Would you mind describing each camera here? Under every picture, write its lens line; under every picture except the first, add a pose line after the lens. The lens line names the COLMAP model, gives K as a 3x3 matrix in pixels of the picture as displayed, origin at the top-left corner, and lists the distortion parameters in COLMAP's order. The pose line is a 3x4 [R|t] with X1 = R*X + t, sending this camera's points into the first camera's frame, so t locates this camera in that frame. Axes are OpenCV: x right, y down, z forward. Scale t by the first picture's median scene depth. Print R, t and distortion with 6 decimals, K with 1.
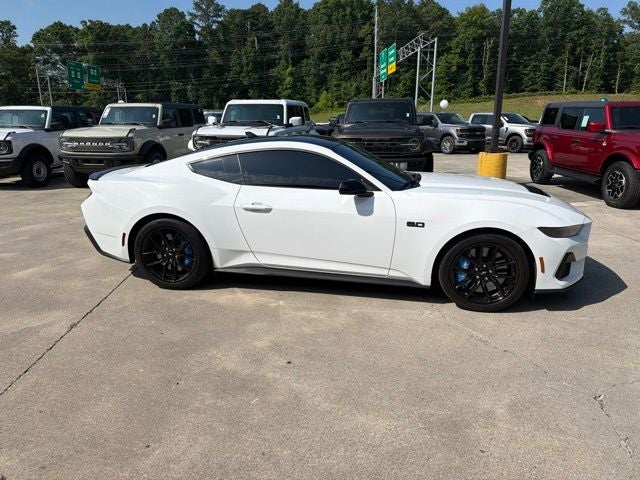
lens RADIAL K [[449.0, 0, 320.1], [0, 449.0, 244.1], [0, 0, 1]] dist [0.032021, -0.042819]
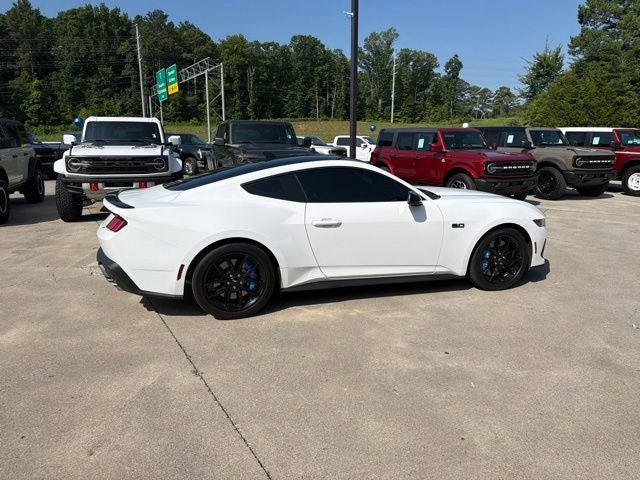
lens RADIAL K [[449.0, 0, 320.9], [0, 449.0, 237.5], [0, 0, 1]] dist [0.032021, -0.042819]
pose [[0.878780, -0.092716, 0.468134, -0.247763], [0.119517, 0.992443, -0.027799, -0.008249], [-0.462019, 0.080379, 0.883220, 0.036870]]
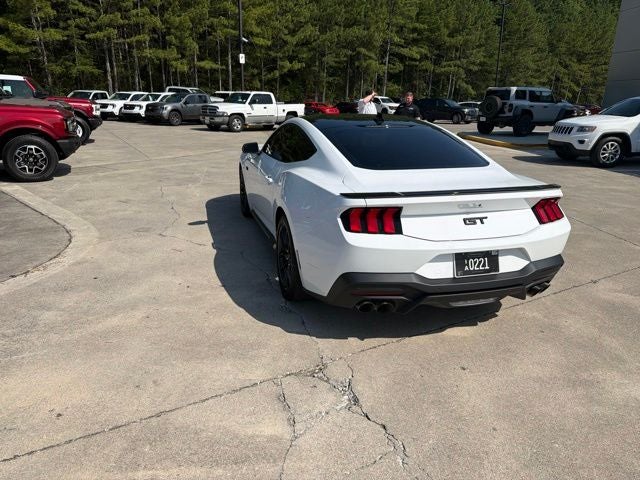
lens RADIAL K [[449.0, 0, 322.0], [0, 449.0, 244.8], [0, 0, 1]] dist [0.032021, -0.042819]
pose [[-0.457616, -0.280653, 0.843695, -0.407199], [0.217480, 0.884727, 0.412263, -0.184695], [-0.862143, 0.372145, -0.343829, 0.678745]]
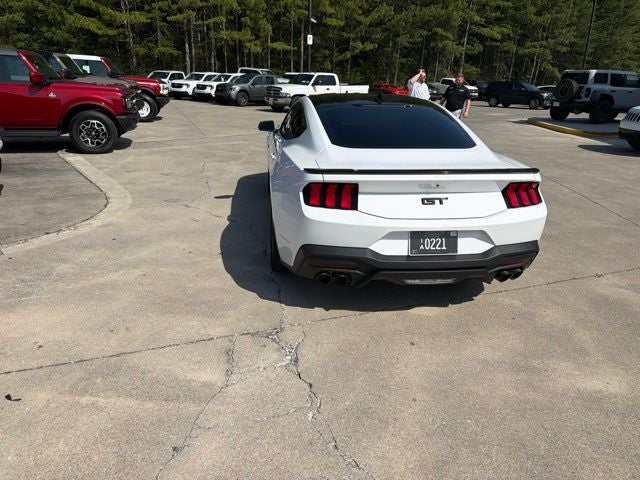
lens RADIAL K [[449.0, 0, 322.0], [0, 449.0, 244.8], [0, 0, 1]] dist [0.032021, -0.042819]
pose [[-0.309580, -0.334637, 0.890044, -0.447208], [0.225227, 0.883585, 0.410548, -0.169869], [-0.923814, 0.327560, -0.198171, 0.627306]]
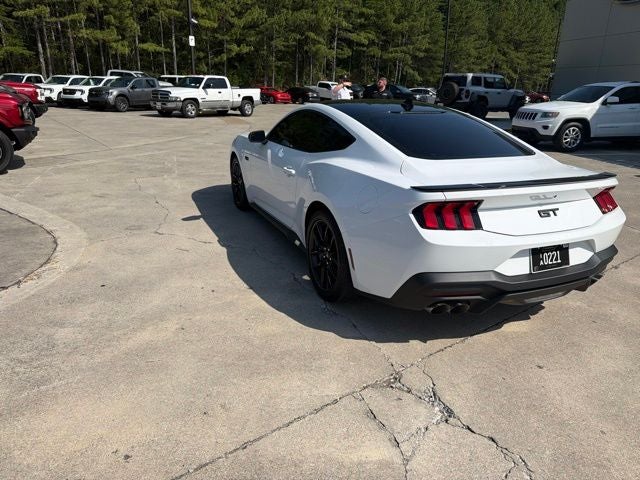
lens RADIAL K [[449.0, 0, 321.0], [0, 449.0, 244.3], [0, 0, 1]] dist [0.032021, -0.042819]
pose [[-0.557779, -0.286954, 0.778807, -0.351274], [0.196895, 0.865801, 0.460023, -0.194728], [-0.806297, 0.409935, -0.426425, 0.723342]]
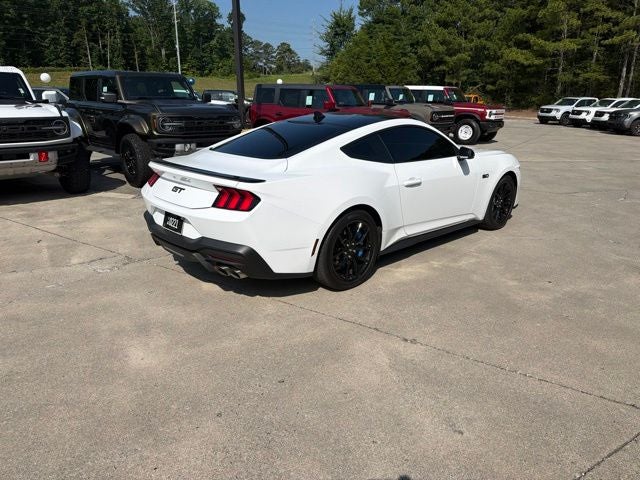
lens RADIAL K [[449.0, 0, 321.9], [0, 449.0, 245.1], [0, 0, 1]] dist [0.032021, -0.042819]
pose [[0.579409, -0.245577, 0.777160, -0.435773], [0.207316, 0.966571, 0.150866, -0.055048], [-0.788229, 0.073704, 0.610952, 0.205518]]
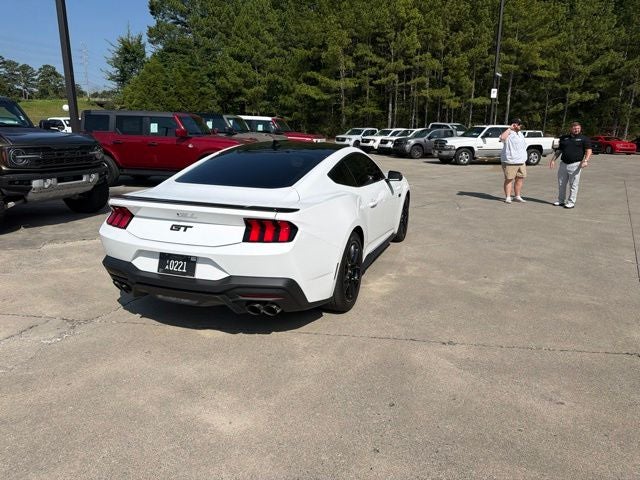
lens RADIAL K [[449.0, 0, 322.6], [0, 449.0, 239.3], [0, 0, 1]] dist [0.032021, -0.042819]
pose [[0.166530, -0.229231, 0.959021, -0.499252], [0.249207, 0.950811, 0.183995, -0.092036], [-0.954025, 0.208354, 0.215464, 0.345887]]
